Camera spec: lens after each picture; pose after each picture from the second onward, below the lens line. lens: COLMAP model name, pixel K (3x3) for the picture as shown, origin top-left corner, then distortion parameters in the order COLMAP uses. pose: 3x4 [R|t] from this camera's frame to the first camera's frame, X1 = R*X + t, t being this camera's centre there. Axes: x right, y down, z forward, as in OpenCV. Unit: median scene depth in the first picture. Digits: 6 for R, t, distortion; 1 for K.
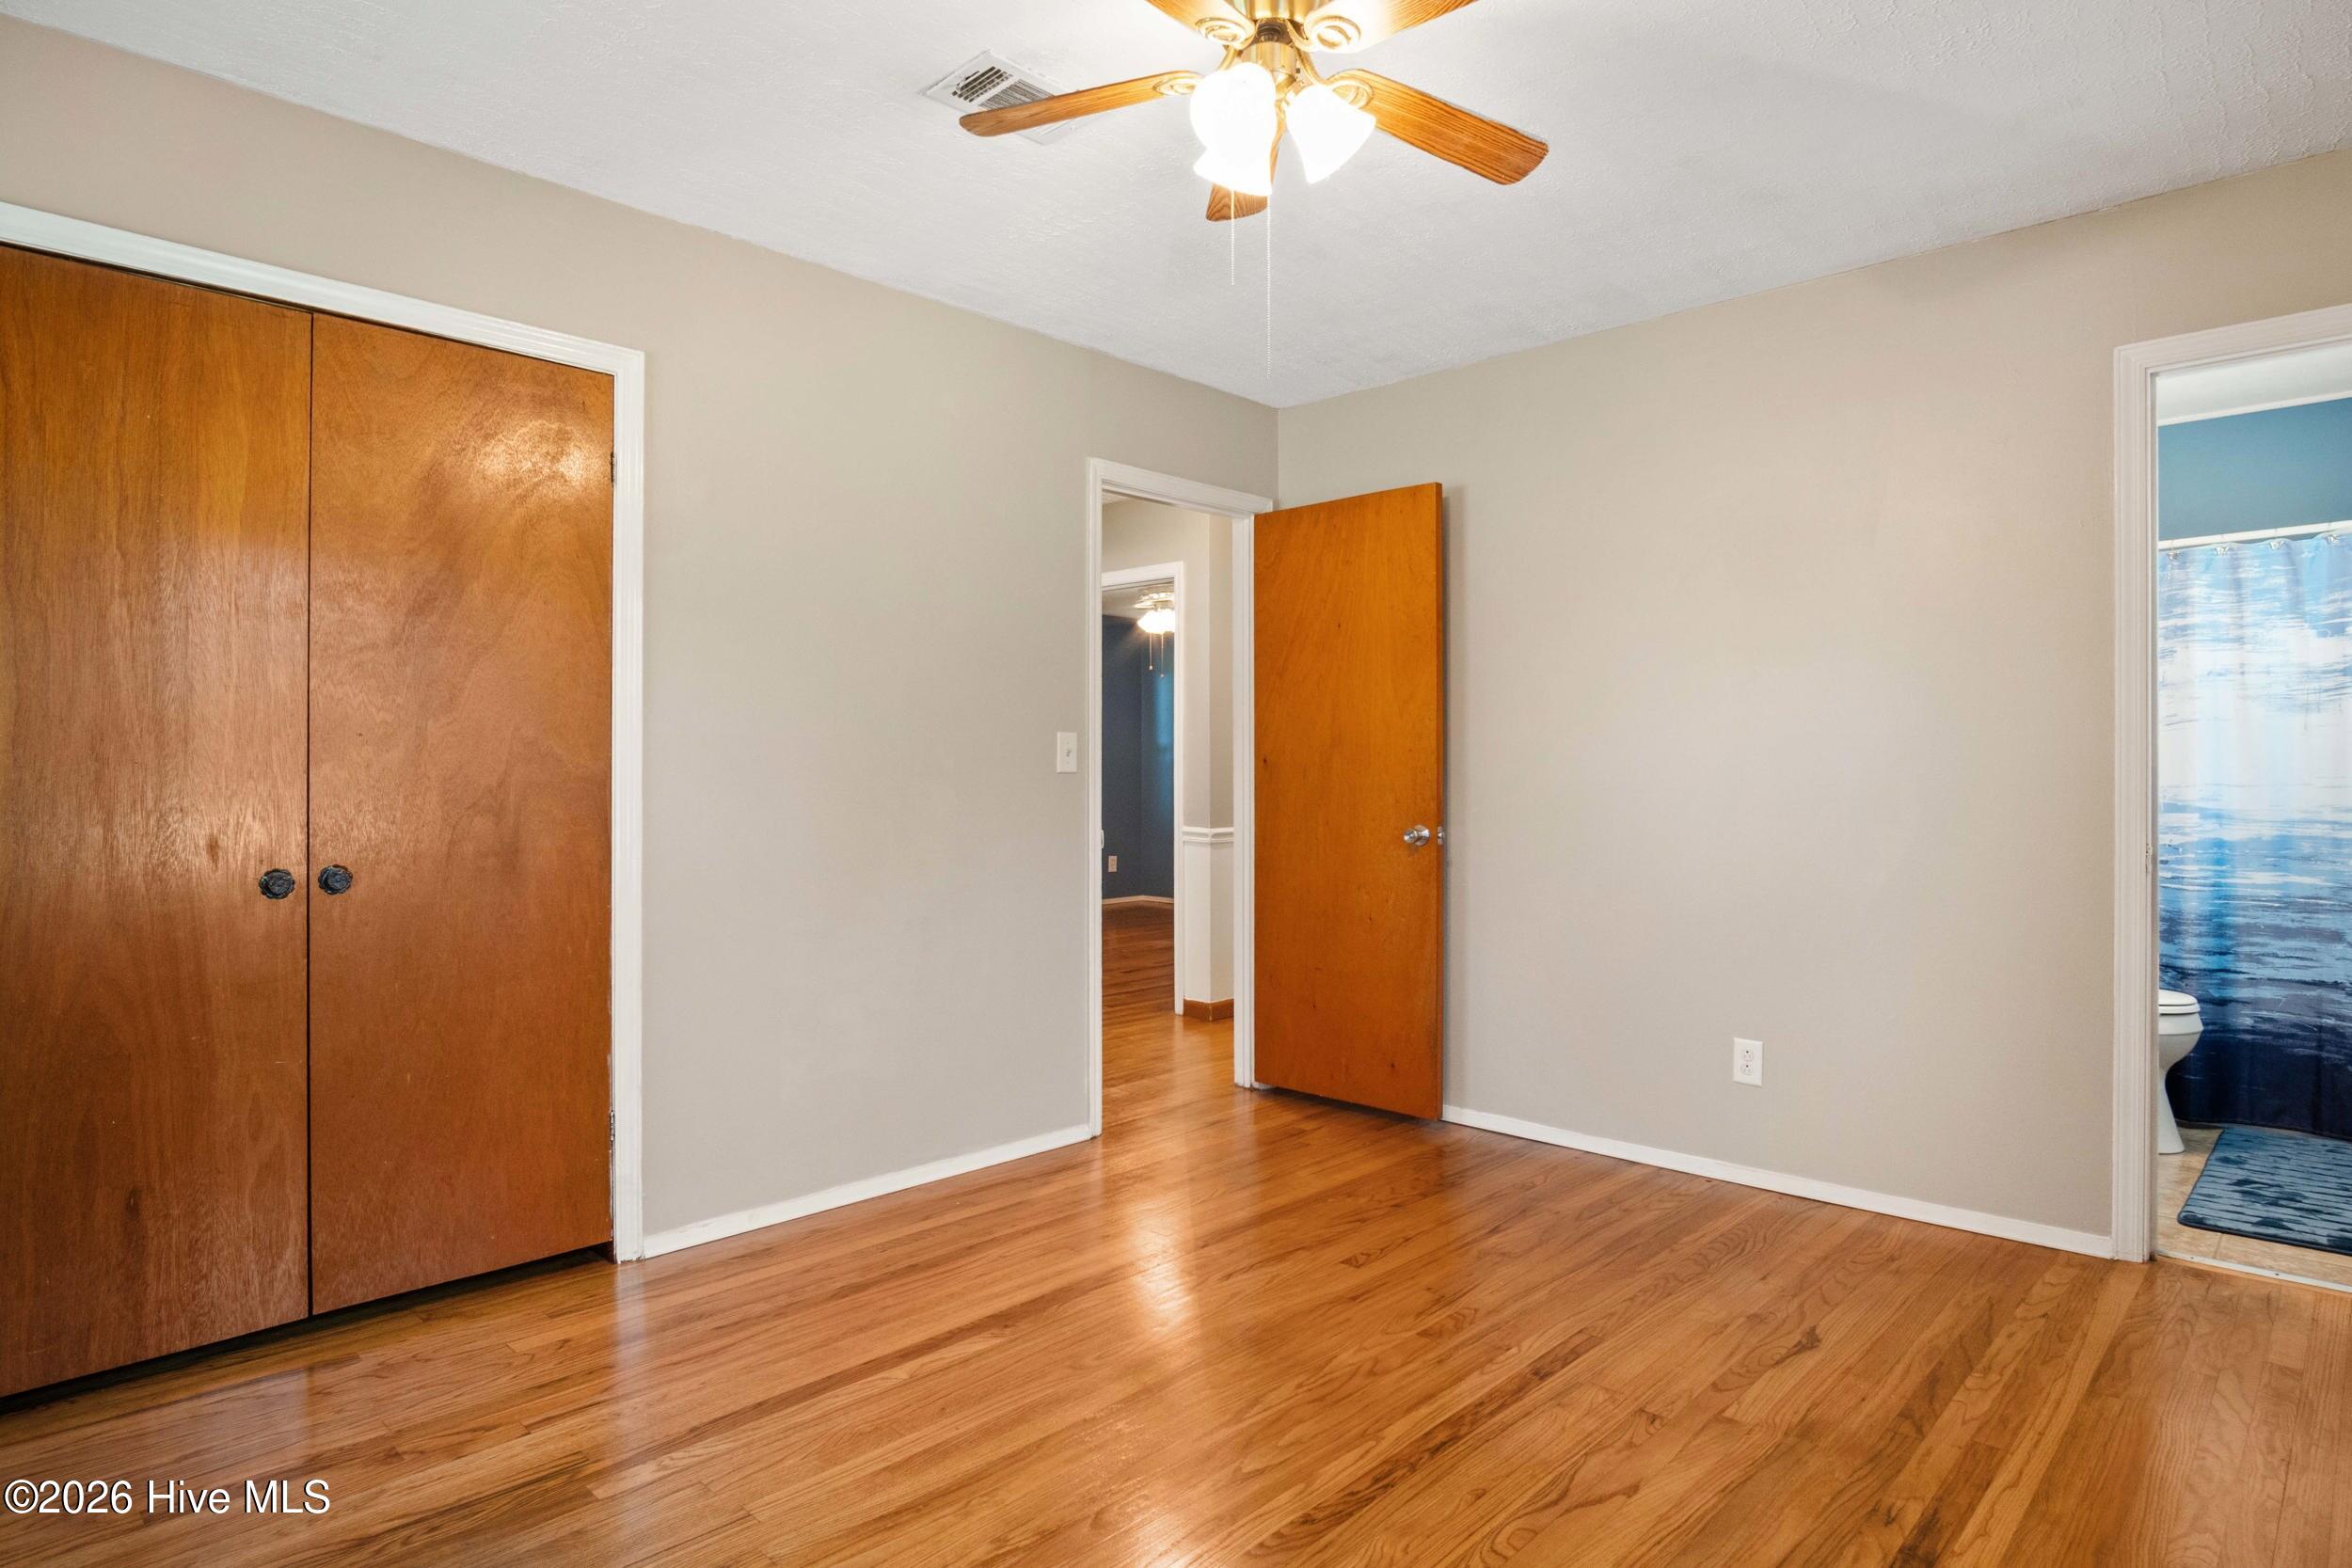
lens RADIAL K [[1283.4, 0, 1180.6], [0, 1283.4, 778.1], [0, 0, 1]] dist [-0.031936, 0.007057]
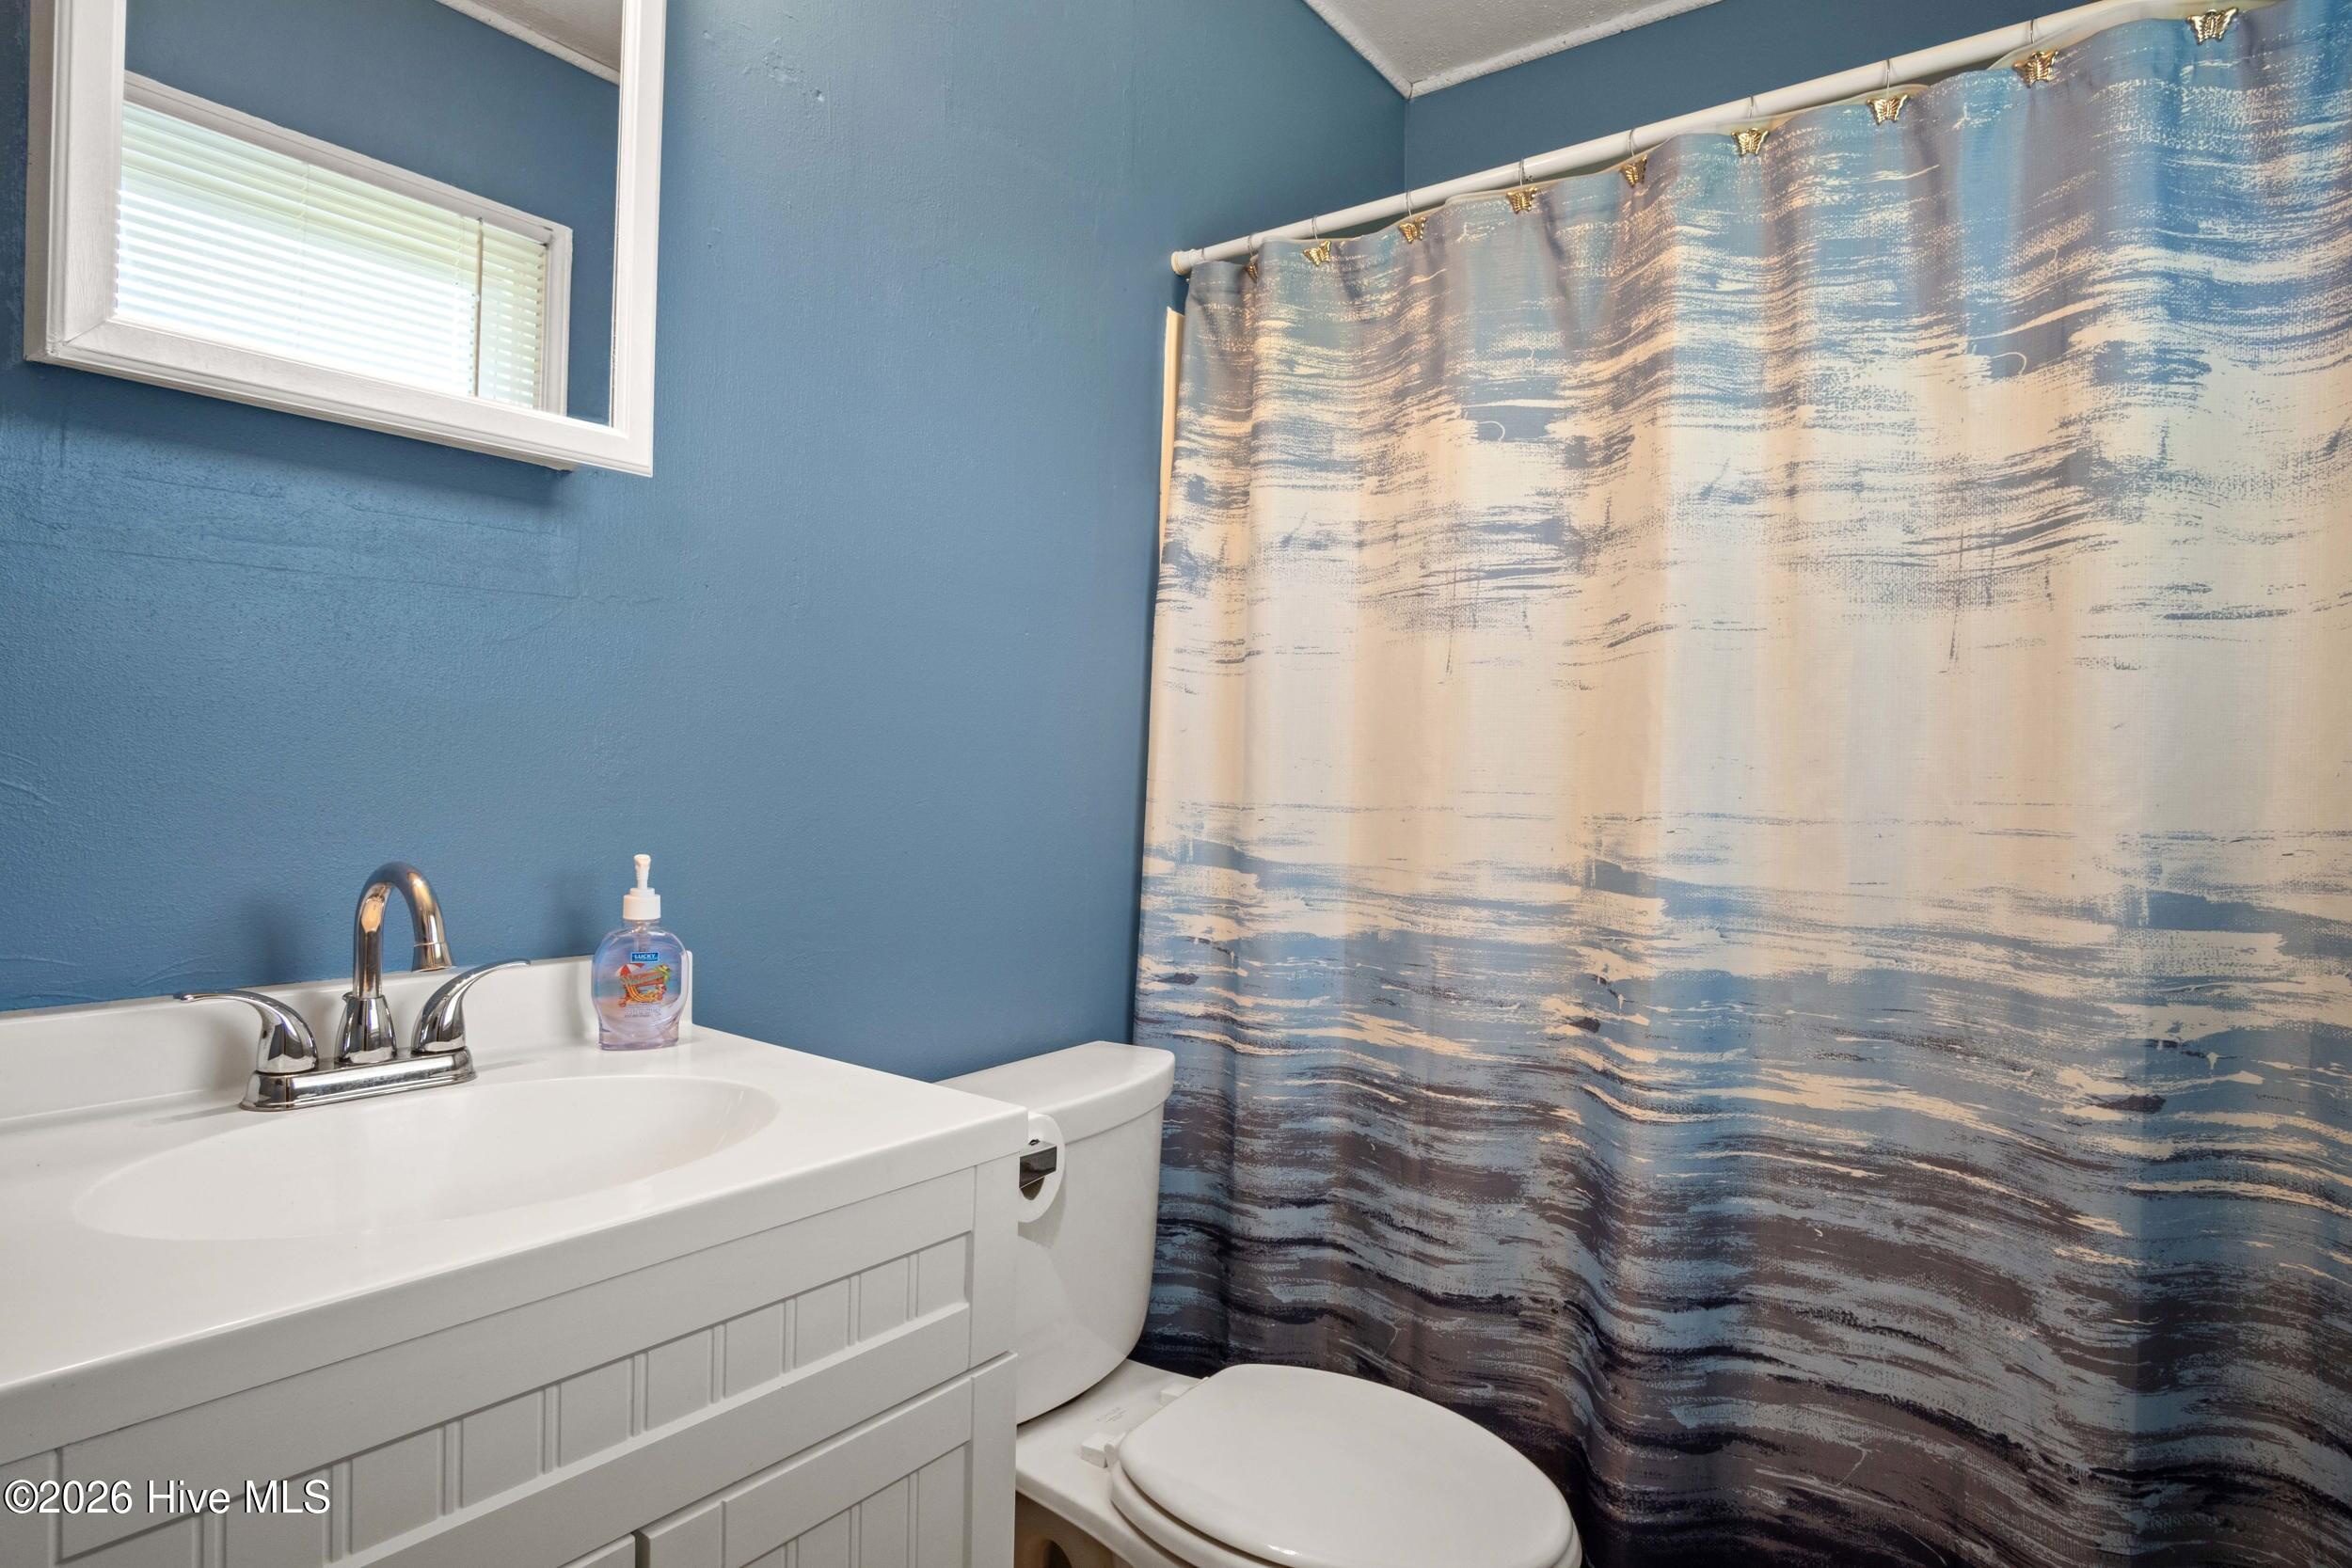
lens RADIAL K [[1283.4, 0, 1169.2], [0, 1283.4, 786.8], [0, 0, 1]] dist [-0.031936, 0.007057]
pose [[0.992167, -0.004982, 0.124821, 0.637587], [-0.000848, 0.998913, 0.046613, -0.019395], [-0.124917, -0.046354, 0.991084, 0.680468]]
